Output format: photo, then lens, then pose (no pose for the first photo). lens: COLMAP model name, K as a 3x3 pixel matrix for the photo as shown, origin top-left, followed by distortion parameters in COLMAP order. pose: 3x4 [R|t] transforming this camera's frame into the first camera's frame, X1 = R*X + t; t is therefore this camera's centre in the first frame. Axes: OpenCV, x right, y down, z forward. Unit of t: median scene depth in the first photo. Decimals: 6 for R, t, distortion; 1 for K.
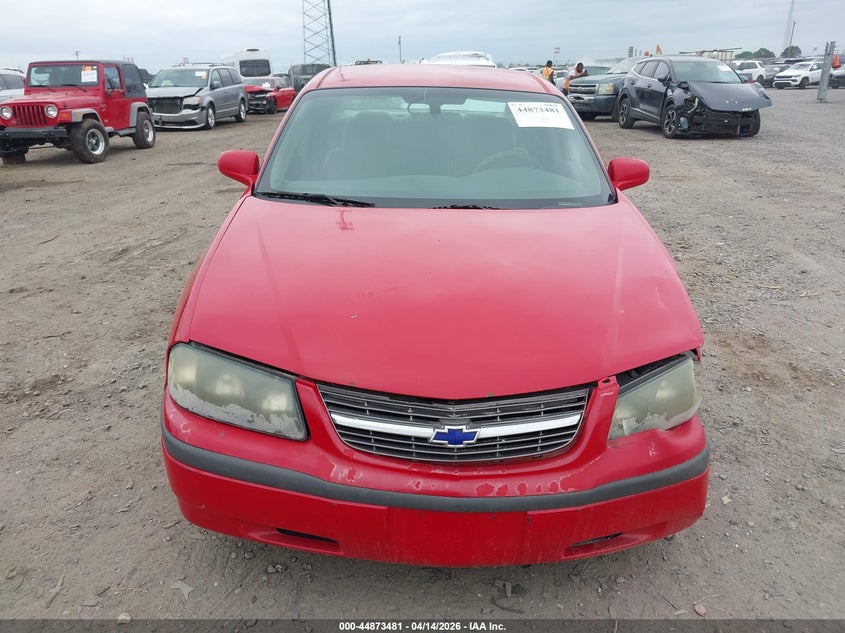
lens RADIAL K [[606.3, 0, 439.4], [0, 606.3, 316.6], [0, 0, 1]] dist [0.070581, 0.001507]
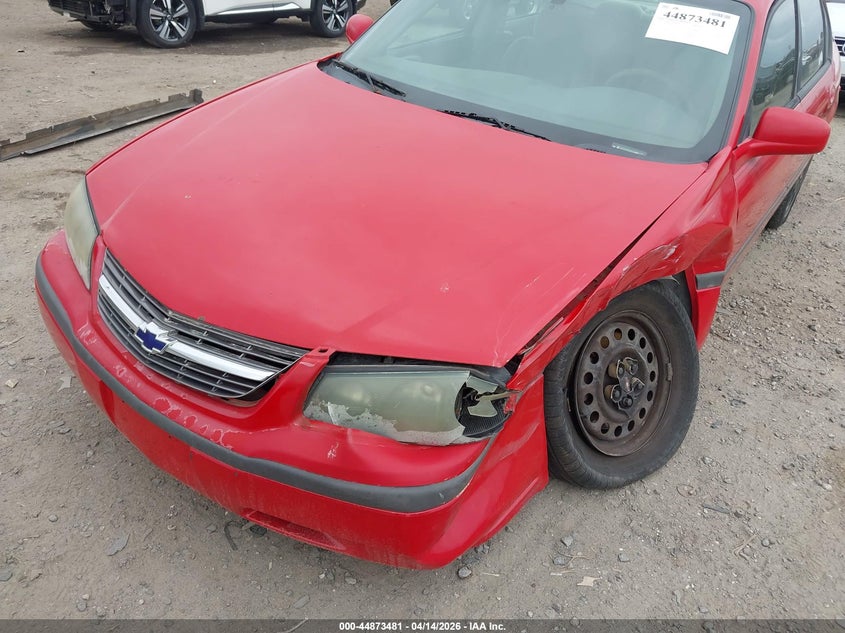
lens RADIAL K [[606.3, 0, 439.4], [0, 606.3, 316.6], [0, 0, 1]] dist [0.070581, 0.001507]
pose [[0.815189, 0.349020, -0.462226, 0.772853], [-0.281024, 0.936159, 0.211262, -0.151208], [0.506451, -0.042322, 0.861229, 0.402606]]
